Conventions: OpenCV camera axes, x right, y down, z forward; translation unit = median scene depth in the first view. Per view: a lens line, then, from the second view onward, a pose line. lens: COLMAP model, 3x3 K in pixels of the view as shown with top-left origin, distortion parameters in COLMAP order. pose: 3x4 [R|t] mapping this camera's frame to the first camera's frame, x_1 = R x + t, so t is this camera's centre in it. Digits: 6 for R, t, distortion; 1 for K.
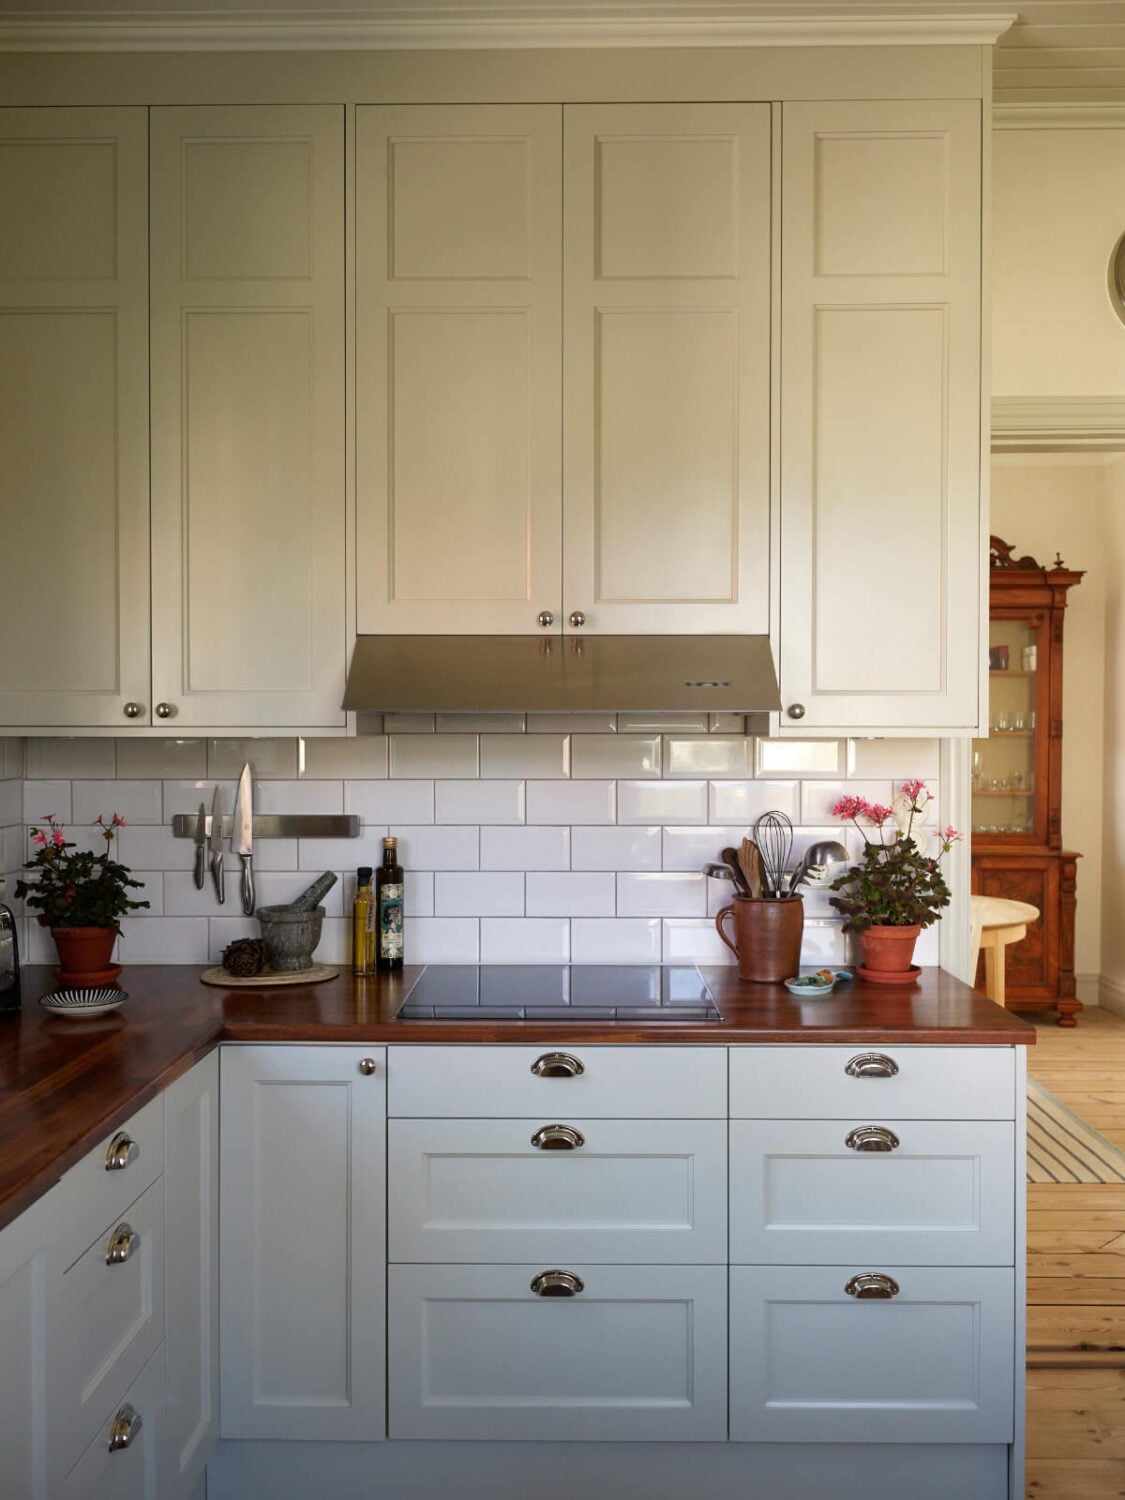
lens RADIAL K [[1392.6, 0, 560.9], [0, 1392.6, 747.7], [0, 0, 1]] dist [-0.019590, 0.000000]
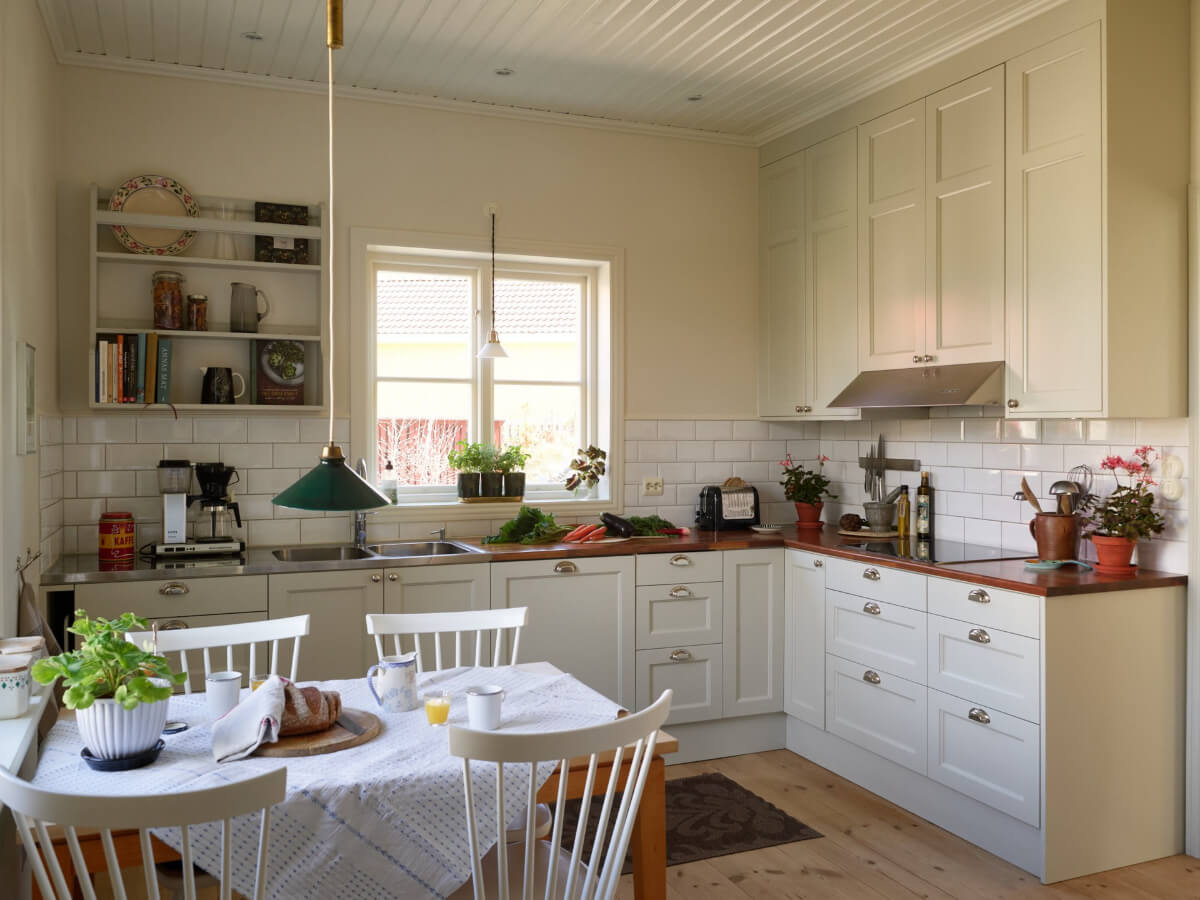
lens RADIAL K [[1040.3, 0, 600.5], [0, 1040.3, 448.3], [0, 0, 1]] dist [-0.002243, 0.018594]
pose [[0.414286, 0.018470, -0.909960, 1.056951], [0.003313, 0.999757, 0.021801, -0.001174], [0.910141, -0.012046, 0.414124, -0.030070]]
